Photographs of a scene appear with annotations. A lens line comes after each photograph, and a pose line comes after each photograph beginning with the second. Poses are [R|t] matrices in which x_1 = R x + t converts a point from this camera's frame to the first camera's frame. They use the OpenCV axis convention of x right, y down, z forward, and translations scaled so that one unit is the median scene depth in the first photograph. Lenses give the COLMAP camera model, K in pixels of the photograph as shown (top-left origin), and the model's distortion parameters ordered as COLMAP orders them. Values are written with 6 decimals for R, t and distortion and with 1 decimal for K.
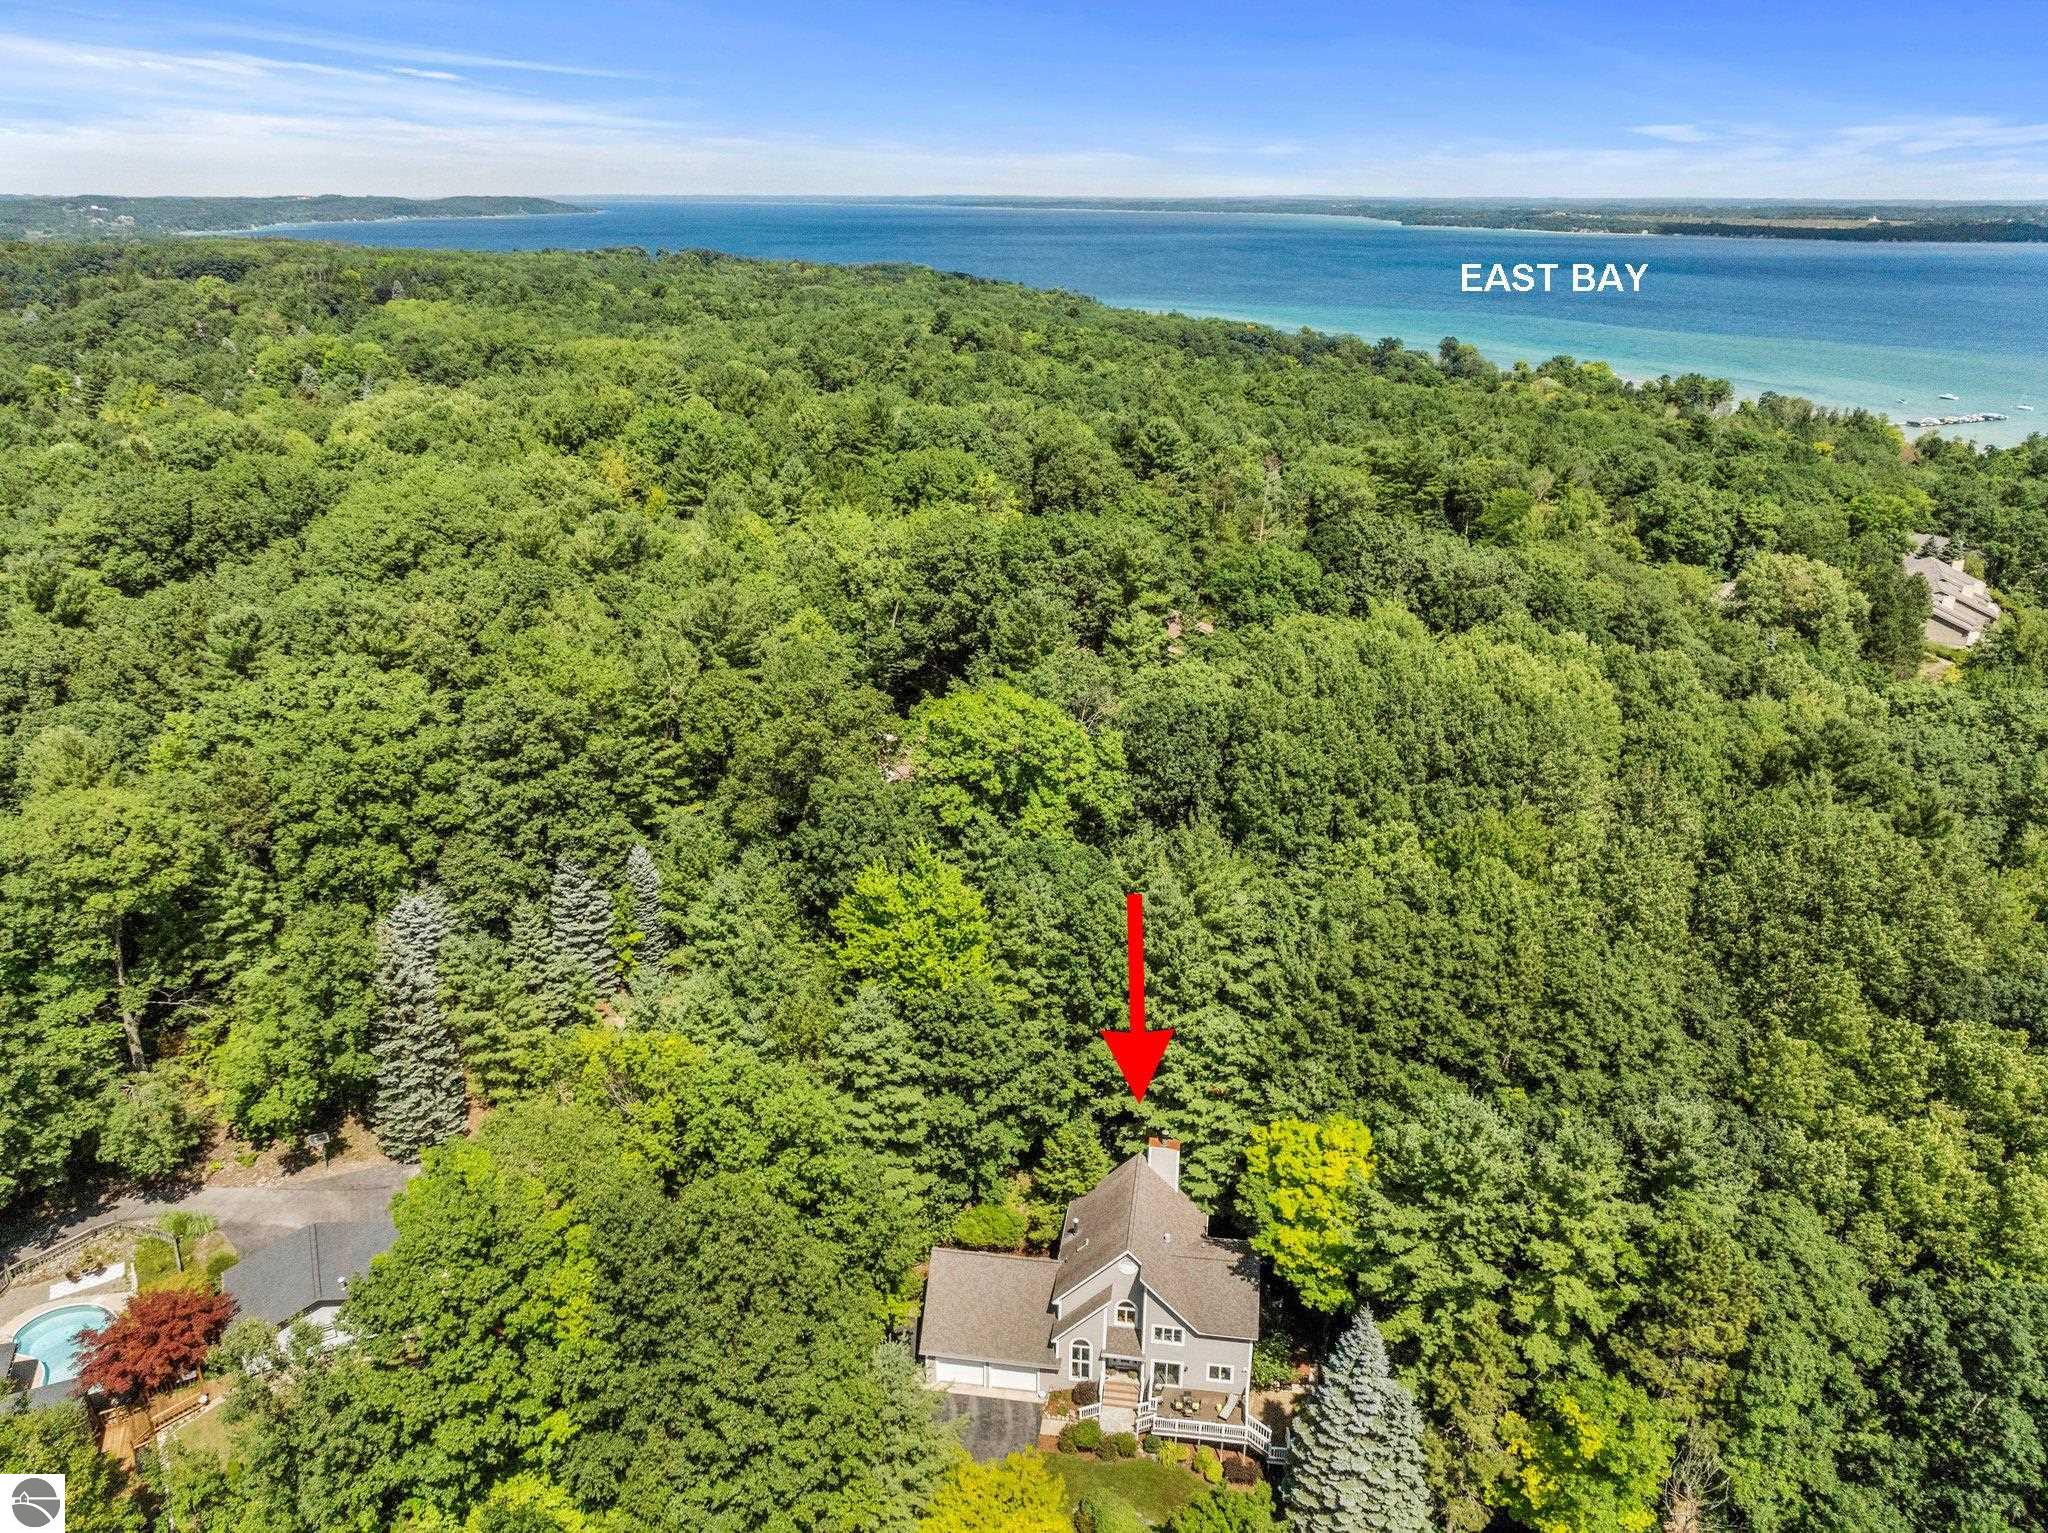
lens RADIAL K [[1450.1, 0, 1024.0], [0, 1450.1, 766.5], [0, 0, 1]] dist [-0.027683, 0.001850]
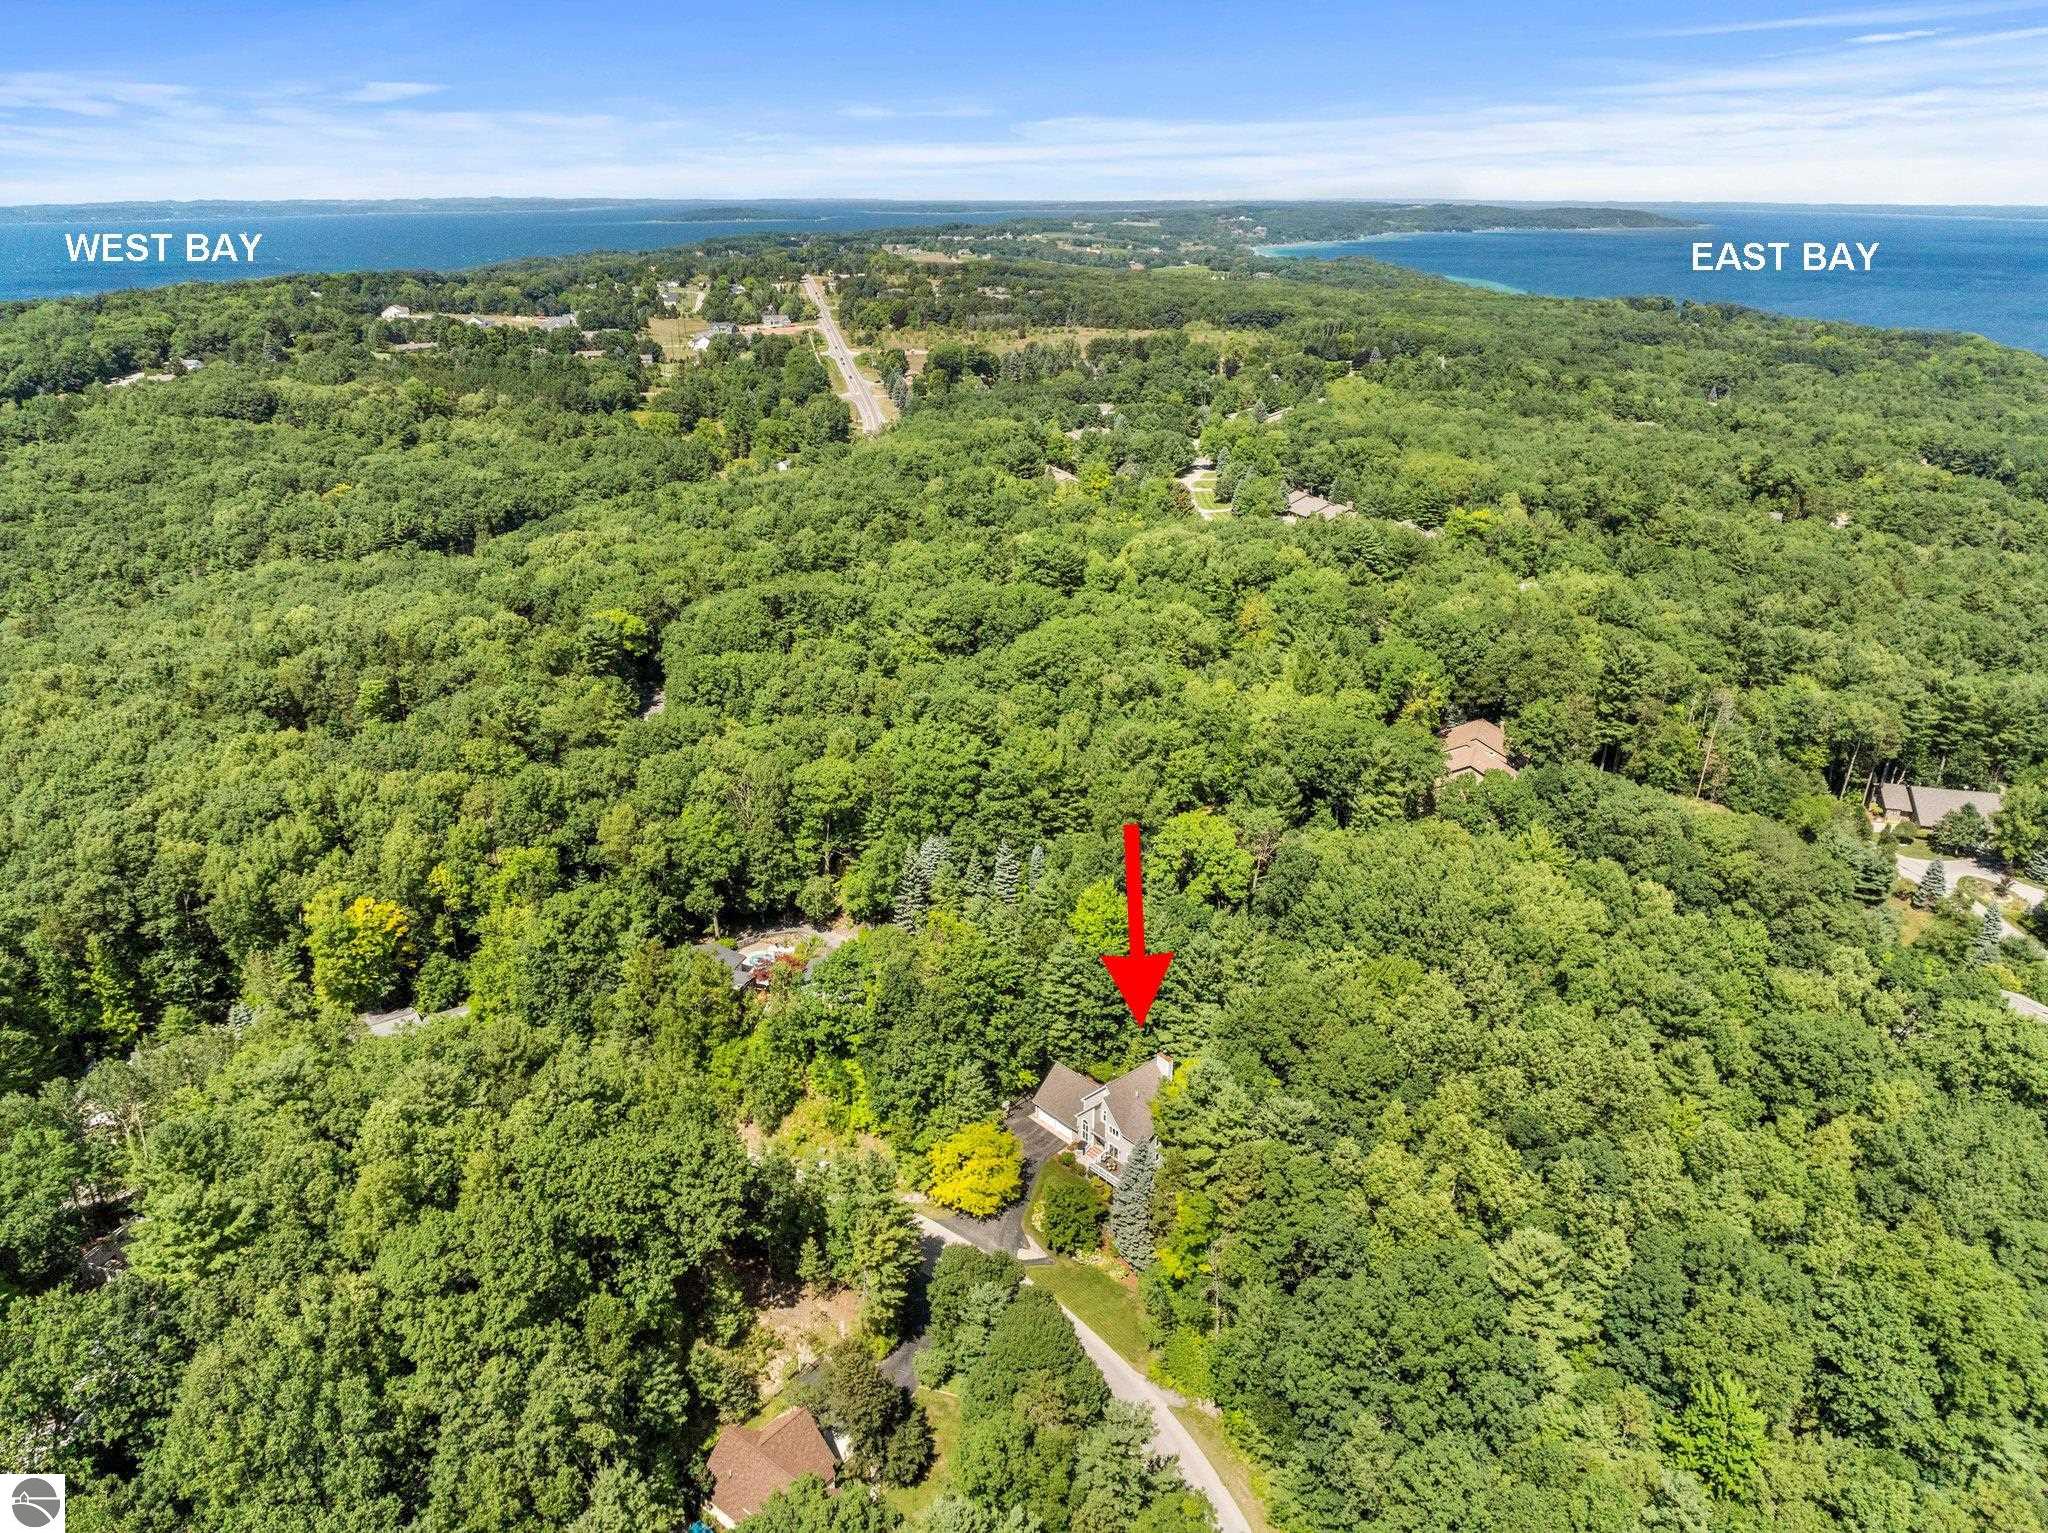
lens RADIAL K [[1440.8, 0, 1024.0], [0, 1440.8, 766.5], [0, 0, 1]] dist [-0.028519, -0.002778]
pose [[0.762271, 0.243191, -0.599834, 1.109977], [-0.238738, 0.967027, 0.088674, -0.277833], [0.601620, 0.075609, 0.795196, -0.788612]]
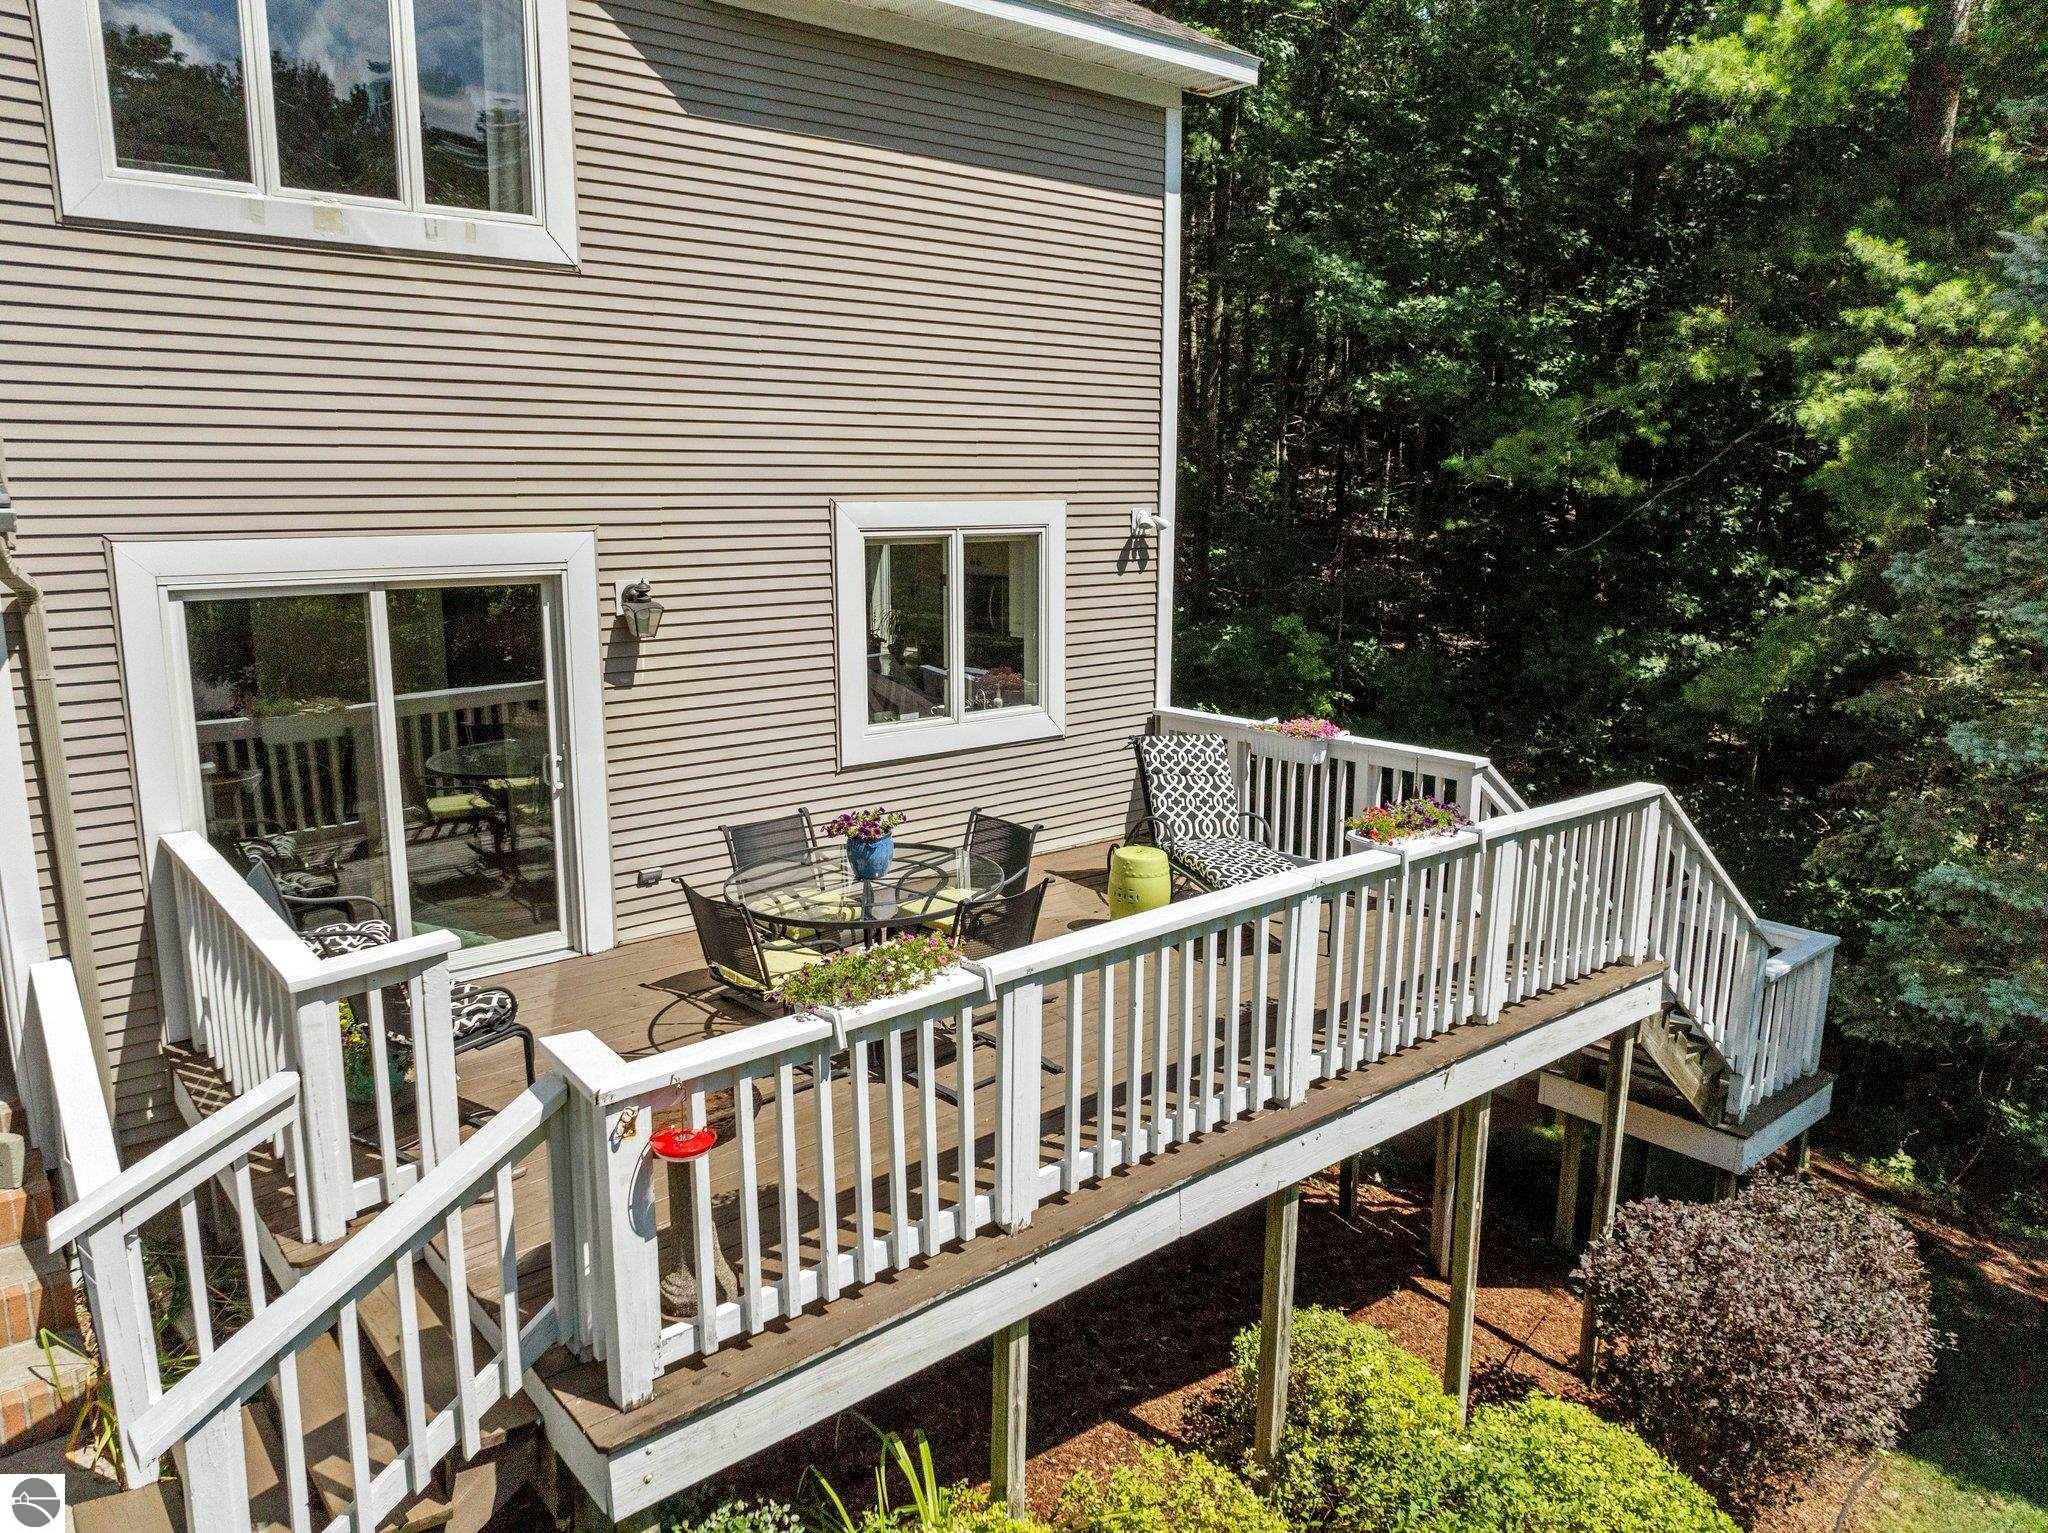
lens RADIAL K [[1450.1, 0, 1024.0], [0, 1450.1, 766.5], [0, 0, 1]] dist [-0.027683, 0.001850]
pose [[0.656293, -0.137772, 0.741821, 0.064064], [0.276197, 0.958813, -0.066281, 0.427481], [-0.702136, 0.248389, 0.667315, 0.913616]]
